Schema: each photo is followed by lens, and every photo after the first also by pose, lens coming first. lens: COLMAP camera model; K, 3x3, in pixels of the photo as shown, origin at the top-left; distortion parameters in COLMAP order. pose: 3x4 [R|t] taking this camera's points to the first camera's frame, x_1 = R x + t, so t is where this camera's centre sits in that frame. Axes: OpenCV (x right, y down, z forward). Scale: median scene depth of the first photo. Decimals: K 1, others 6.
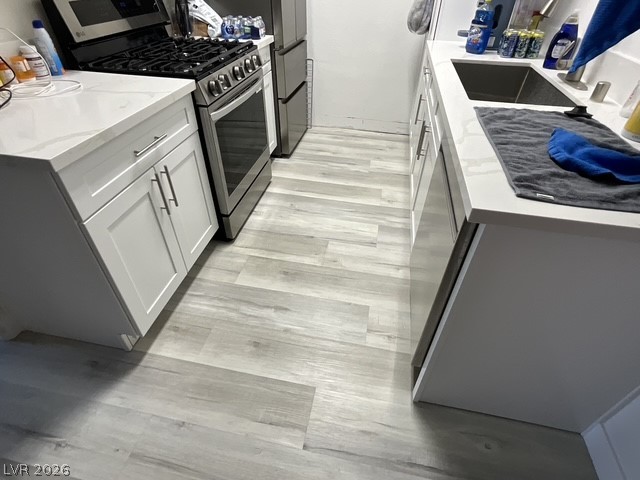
lens RADIAL K [[337.3, 0, 319.2], [0, 337.3, 238.9], [0, 0, 1]] dist [-0.004973, 0.002351]
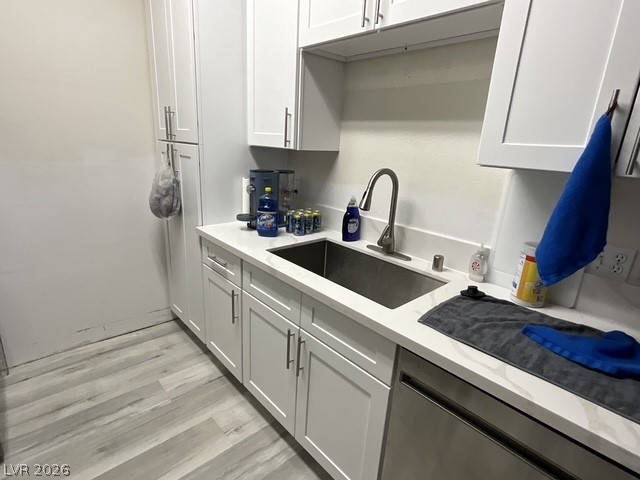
lens RADIAL K [[337.3, 0, 318.6], [0, 337.3, 239.9], [0, 0, 1]] dist [-0.004973, 0.002351]
pose [[0.587107, -0.209570, 0.781912, -0.168817], [0.473074, 0.872628, -0.121329, -0.301347], [-0.656891, 0.441135, 0.611468, 0.276947]]
